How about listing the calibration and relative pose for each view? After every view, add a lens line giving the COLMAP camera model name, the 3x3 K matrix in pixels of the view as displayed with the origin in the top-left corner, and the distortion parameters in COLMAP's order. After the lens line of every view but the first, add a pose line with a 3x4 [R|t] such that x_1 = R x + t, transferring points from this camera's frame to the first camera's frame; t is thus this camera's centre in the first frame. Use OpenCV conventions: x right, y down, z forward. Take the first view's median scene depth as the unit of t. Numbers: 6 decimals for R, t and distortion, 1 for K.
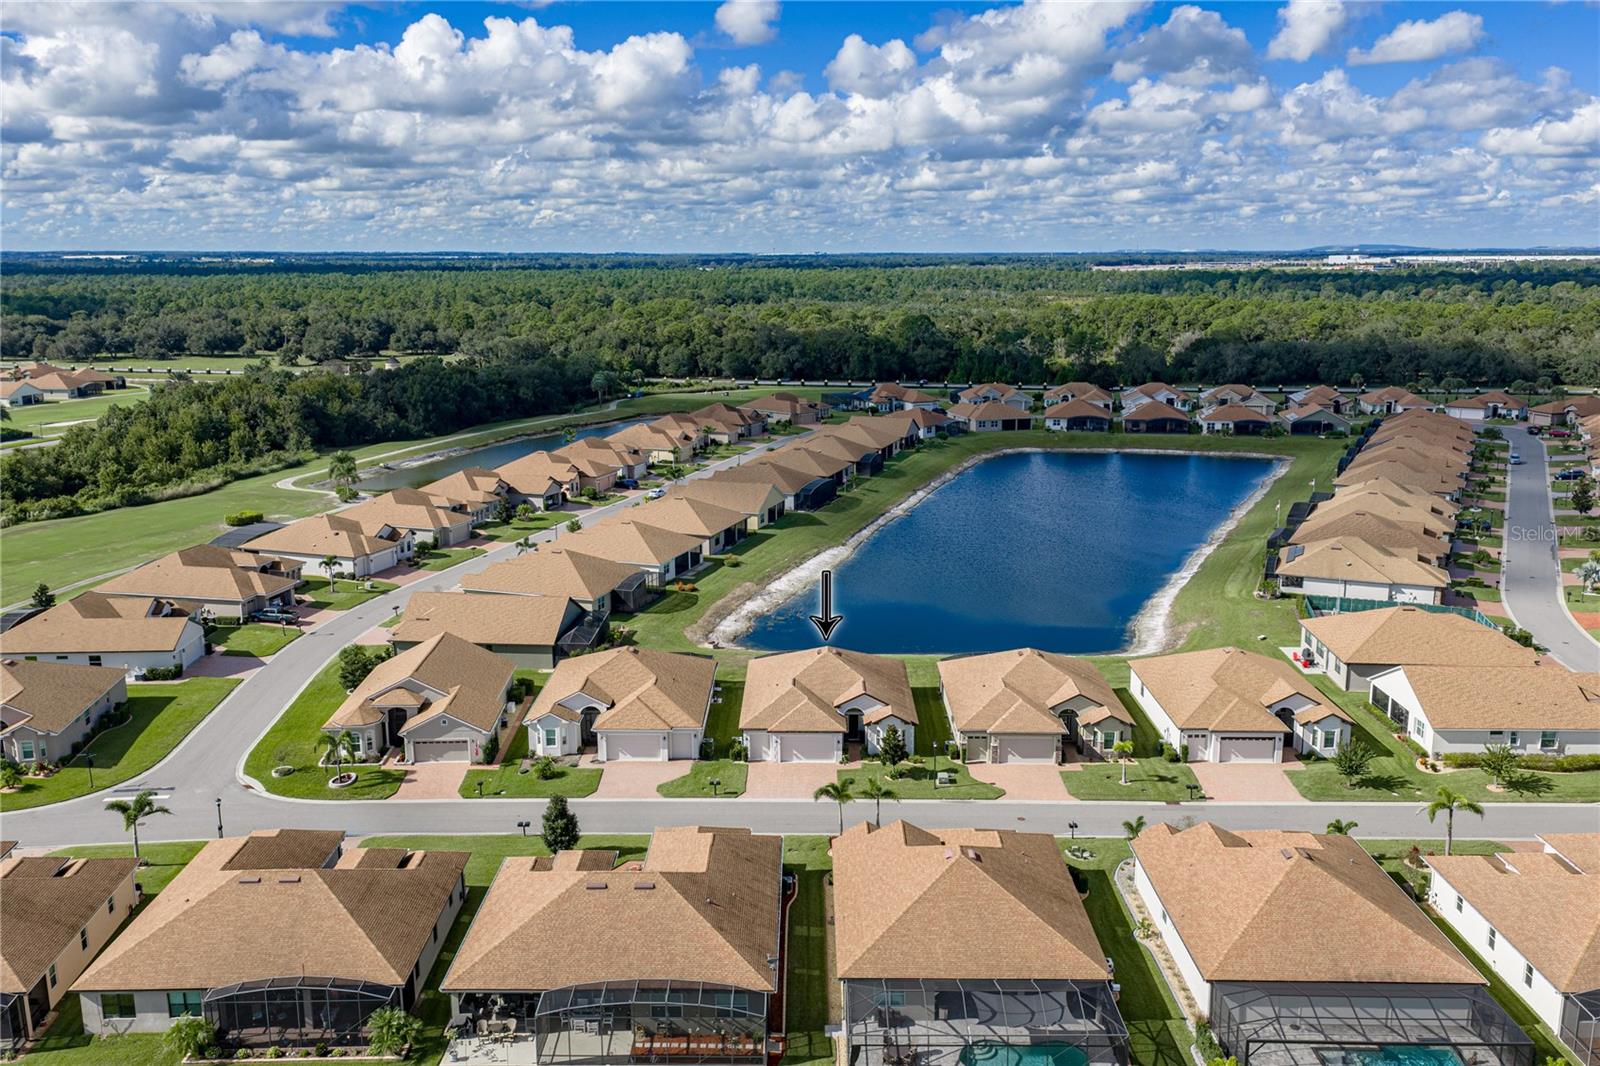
lens RADIAL K [[1333.9, 0, 790.2], [0, 1333.9, 534.5], [0, 0, 1]] dist [0.033769, -0.012343]
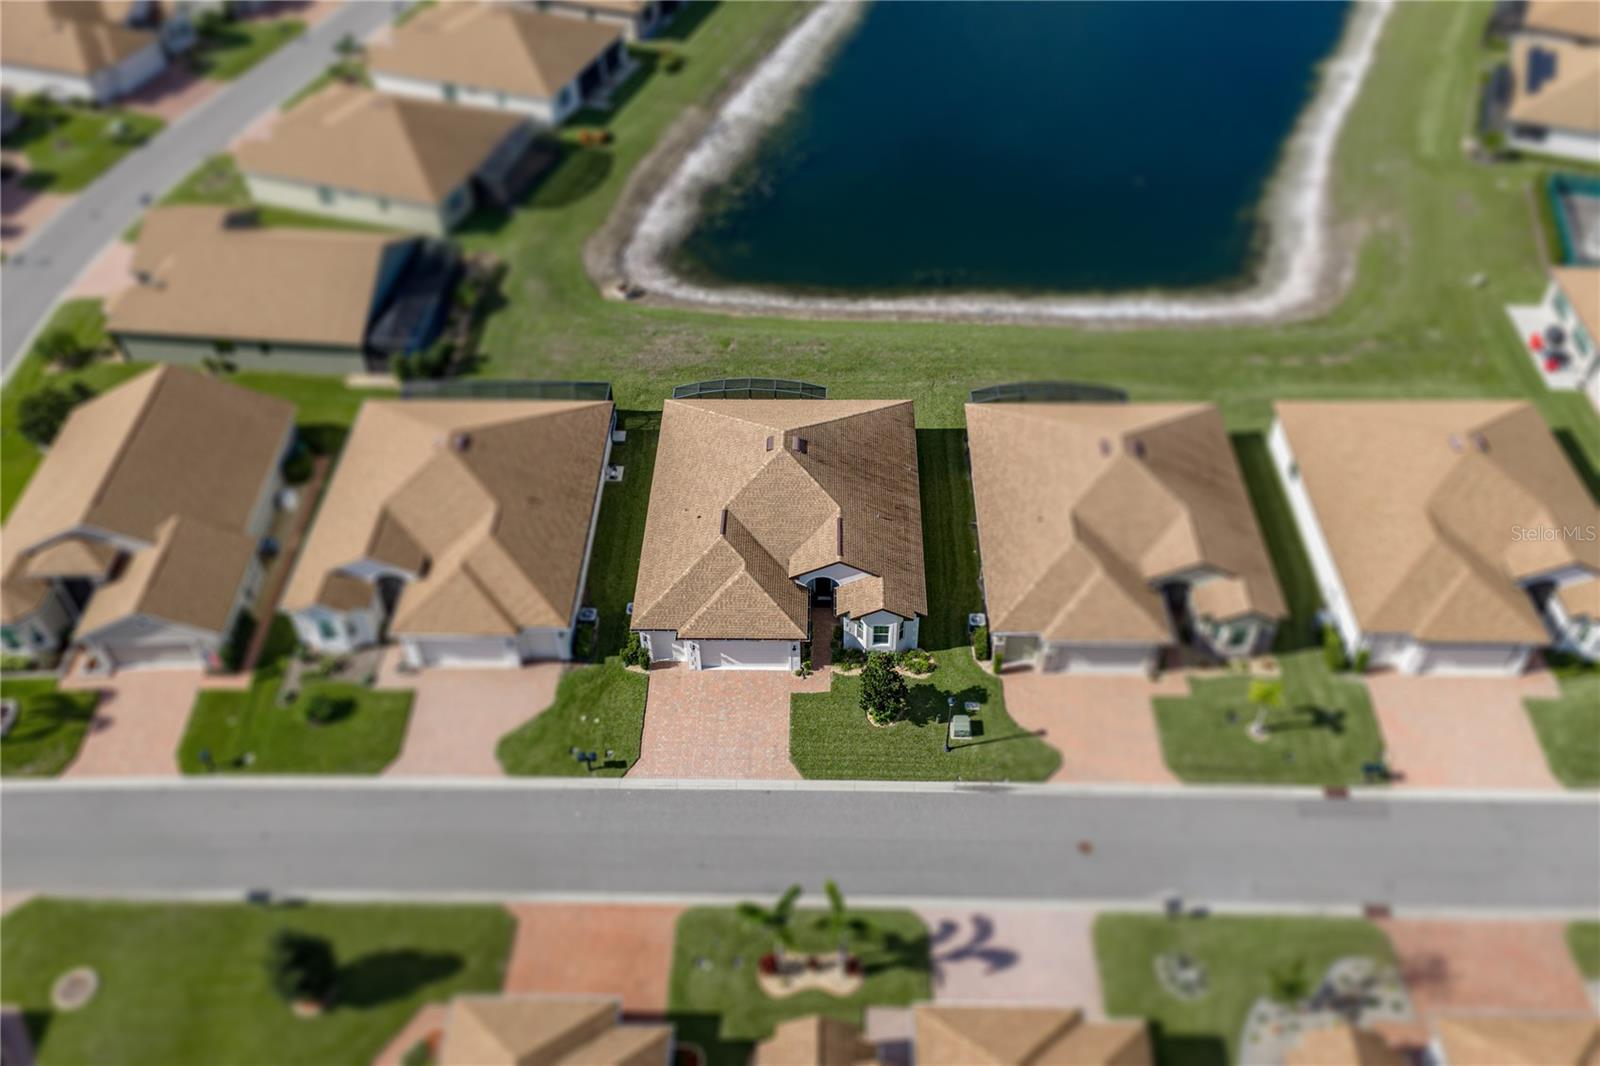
lens RADIAL K [[1333.9, 0, 790.2], [0, 1333.9, 534.5], [0, 0, 1]] dist [0.033769, -0.012343]
pose [[0.999855, -0.002586, -0.016808, 0.044265], [0.010998, 0.852171, 0.523148, -0.205573], [0.012970, -0.523257, 0.852076, 0.499122]]
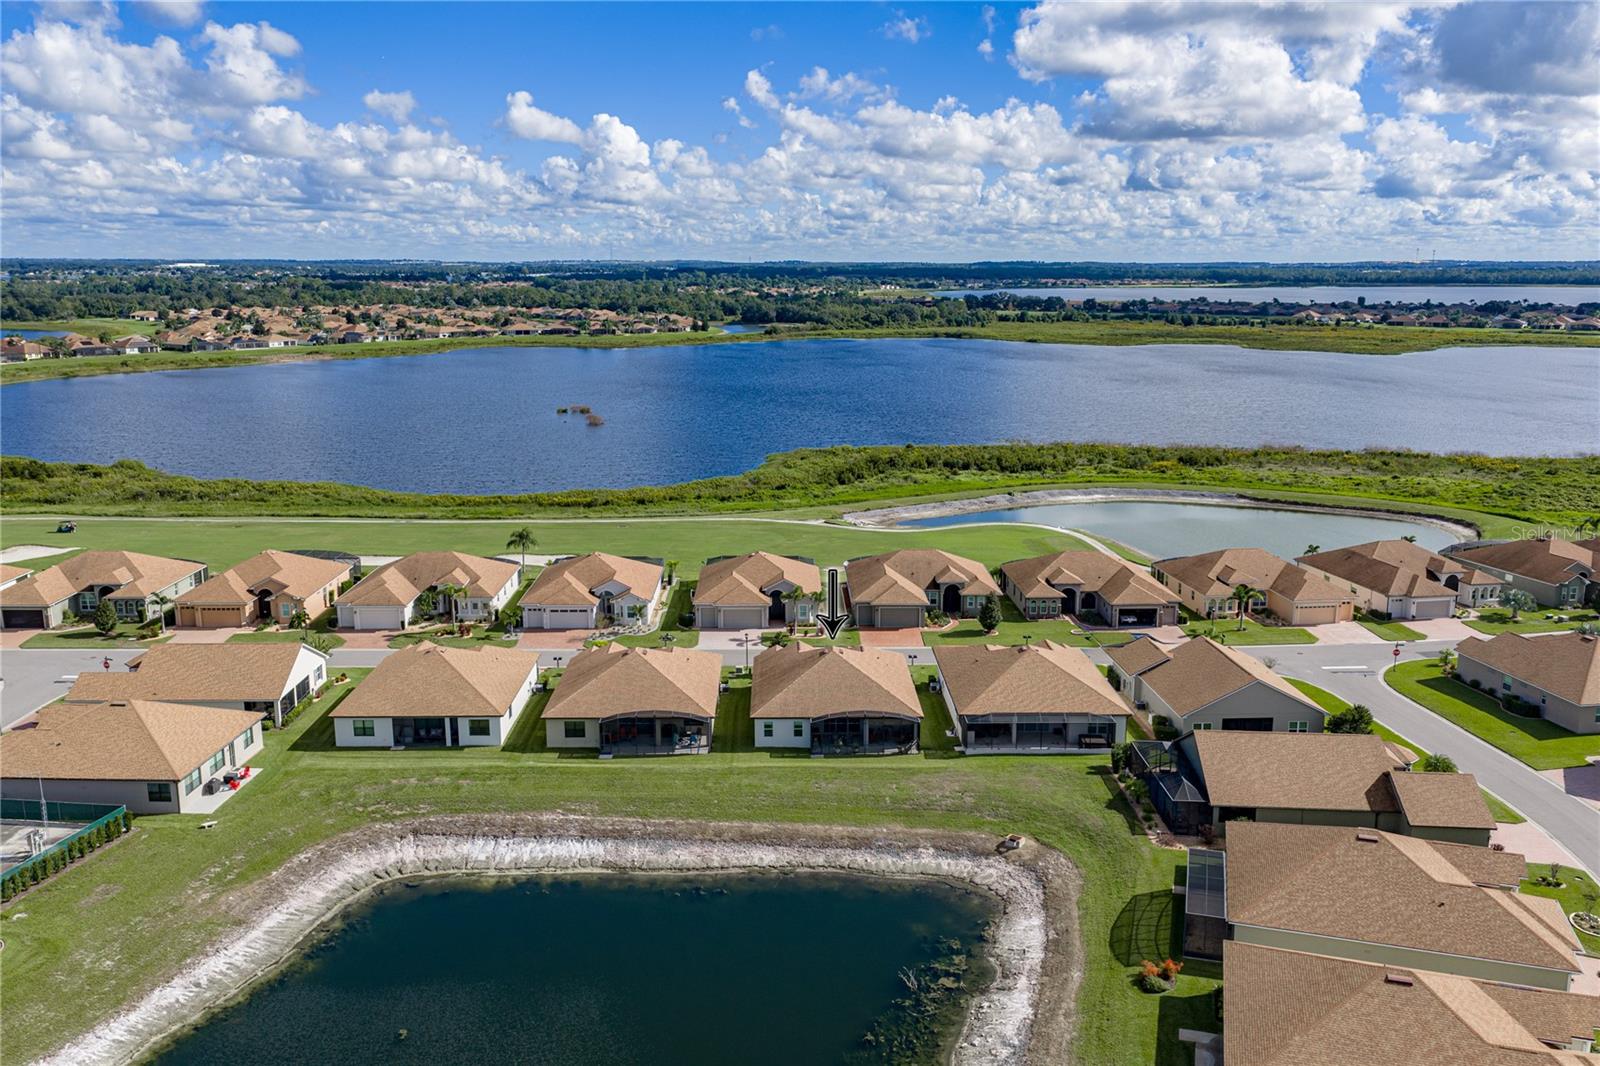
lens RADIAL K [[1333.9, 0, 790.2], [0, 1333.9, 534.5], [0, 0, 1]] dist [0.033769, -0.012343]
pose [[-0.999644, 0.004417, -0.026301, 0.094500], [-0.006422, 0.917304, 0.398135, -0.430677], [0.025884, 0.398162, -0.916950, 2.036515]]
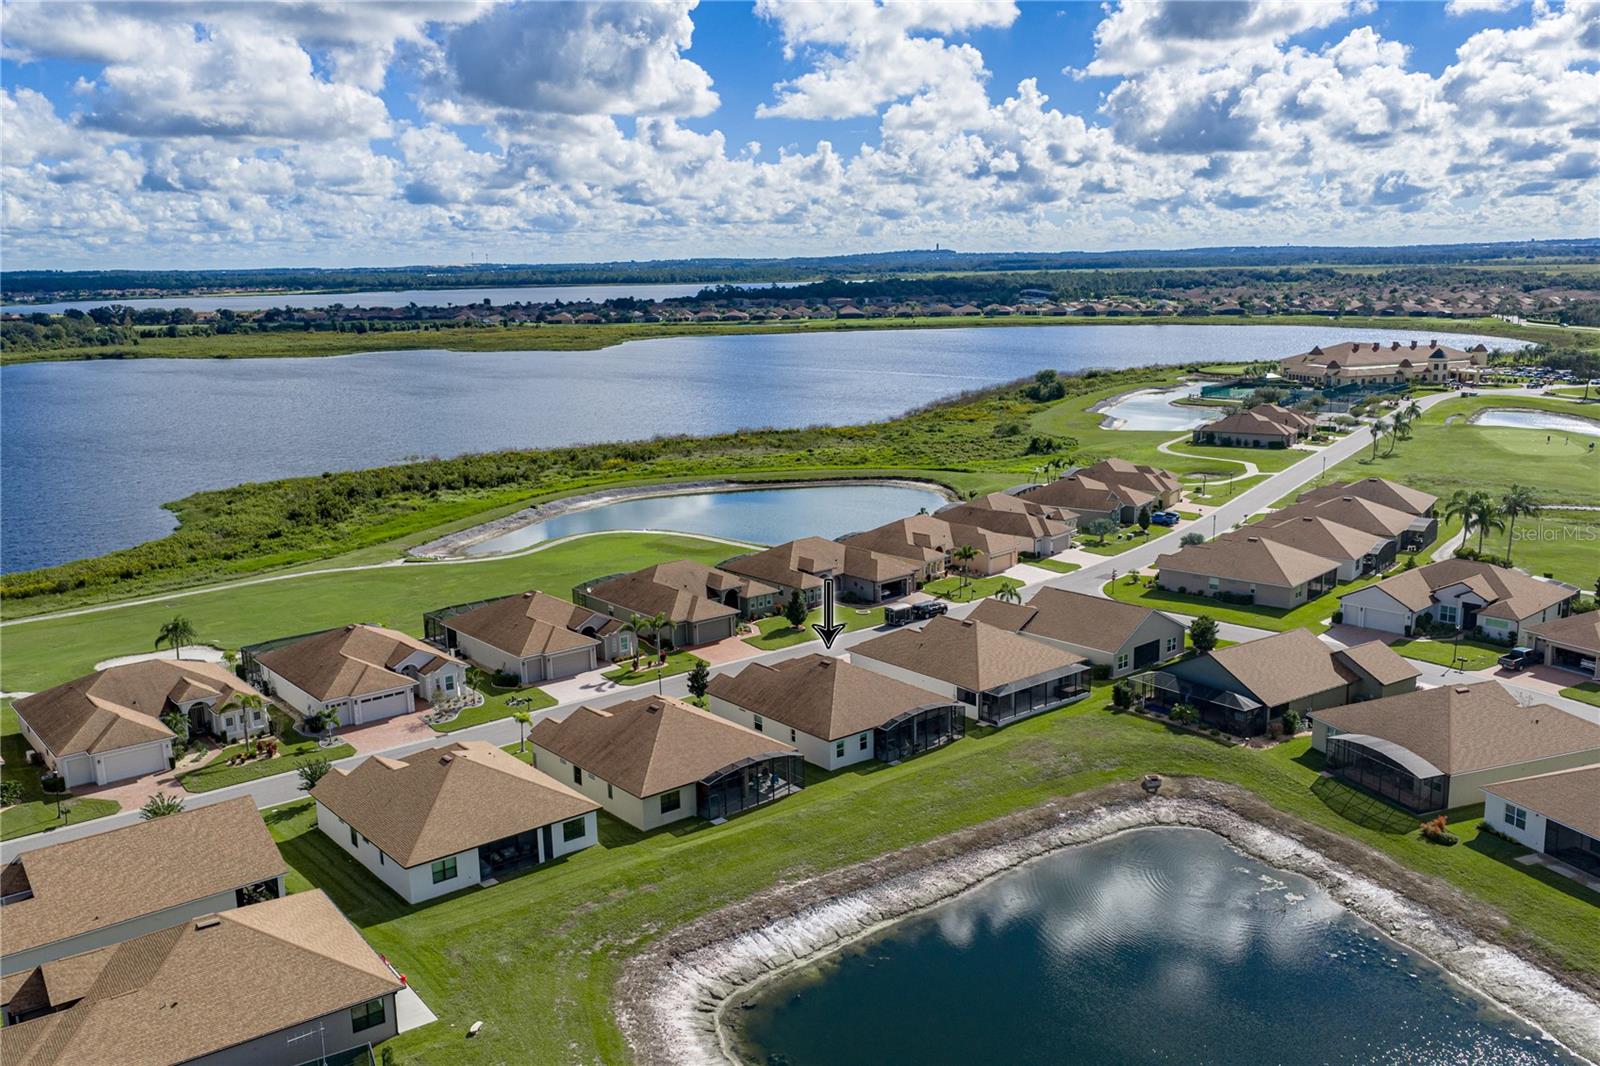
lens RADIAL K [[1361.5, 0, 803.3], [0, 1361.5, 558.8], [0, 0, 1]] dist [0.033034, -0.012944]
pose [[-0.763293, 0.153947, -0.627443, 0.715012], [-0.113991, 0.923866, 0.365347, -0.374223], [0.635917, 0.350389, -0.687632, 1.772111]]
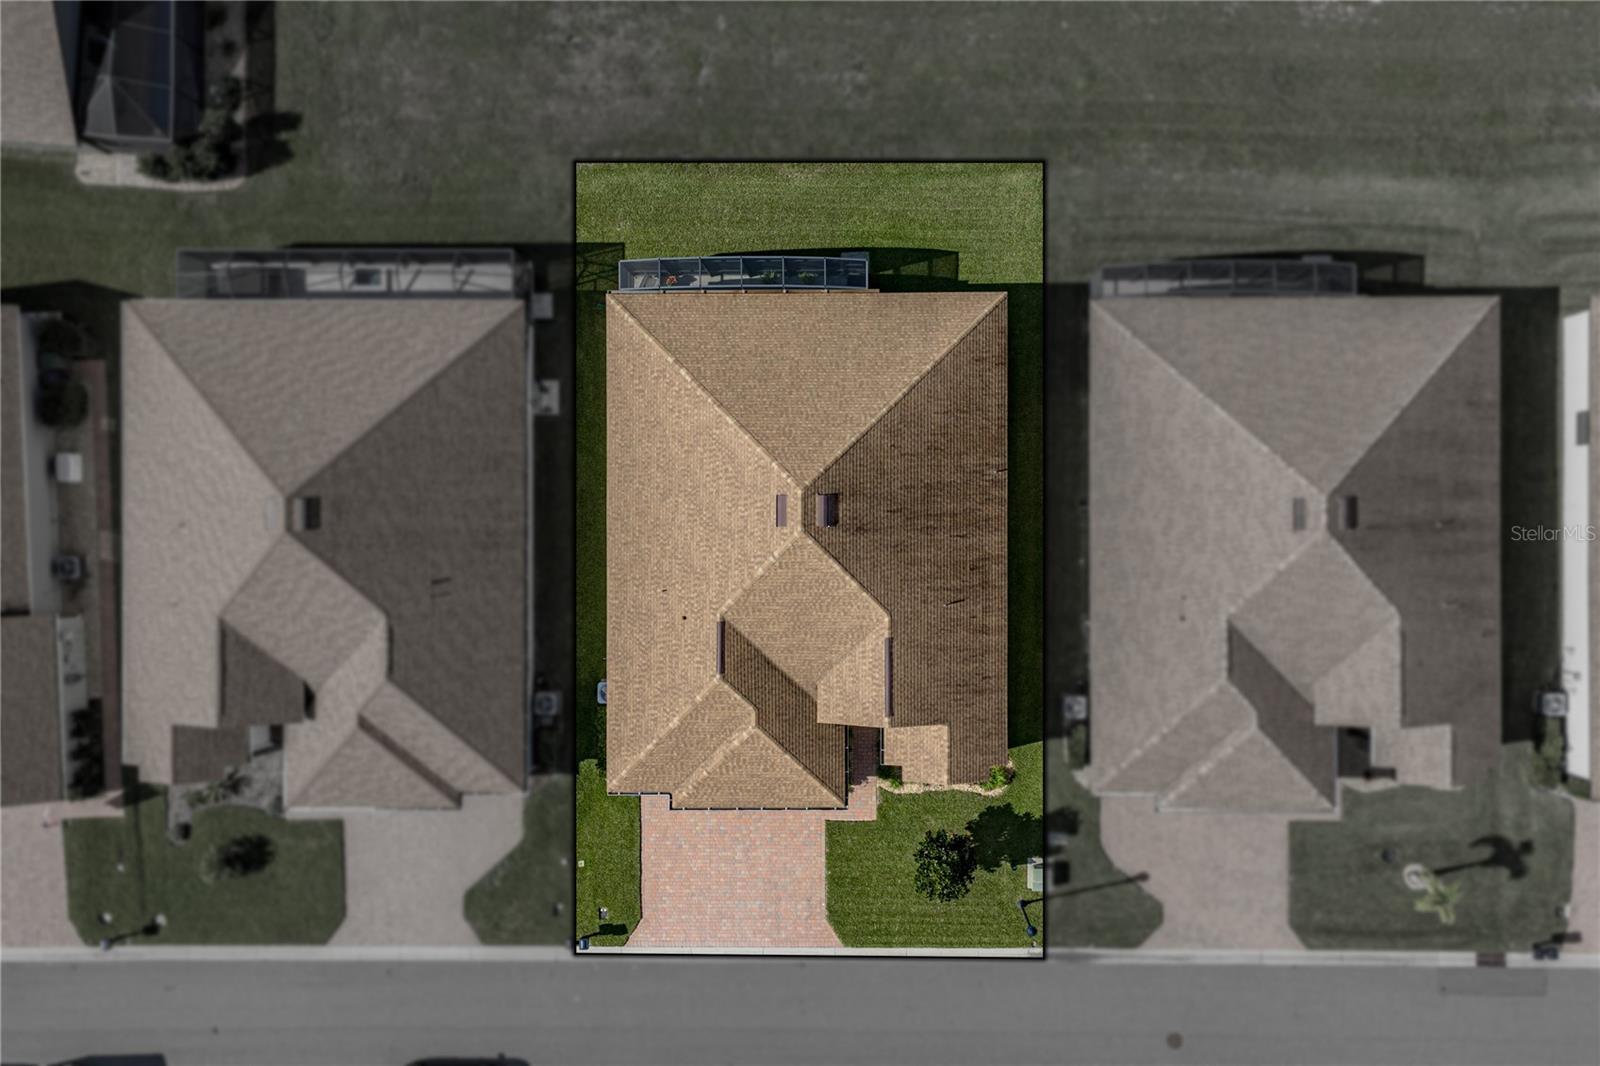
lens RADIAL K [[1435.5, 0, 835.1], [0, 1435.5, 533.1], [0, 0, 1]] dist [0.027759, 0.003074]
pose [[0.999611, -0.016732, -0.022298, 0.050572], [0.025313, 0.209701, 0.977438, -0.343170], [-0.011679, -0.977622, 0.210043, 0.970253]]
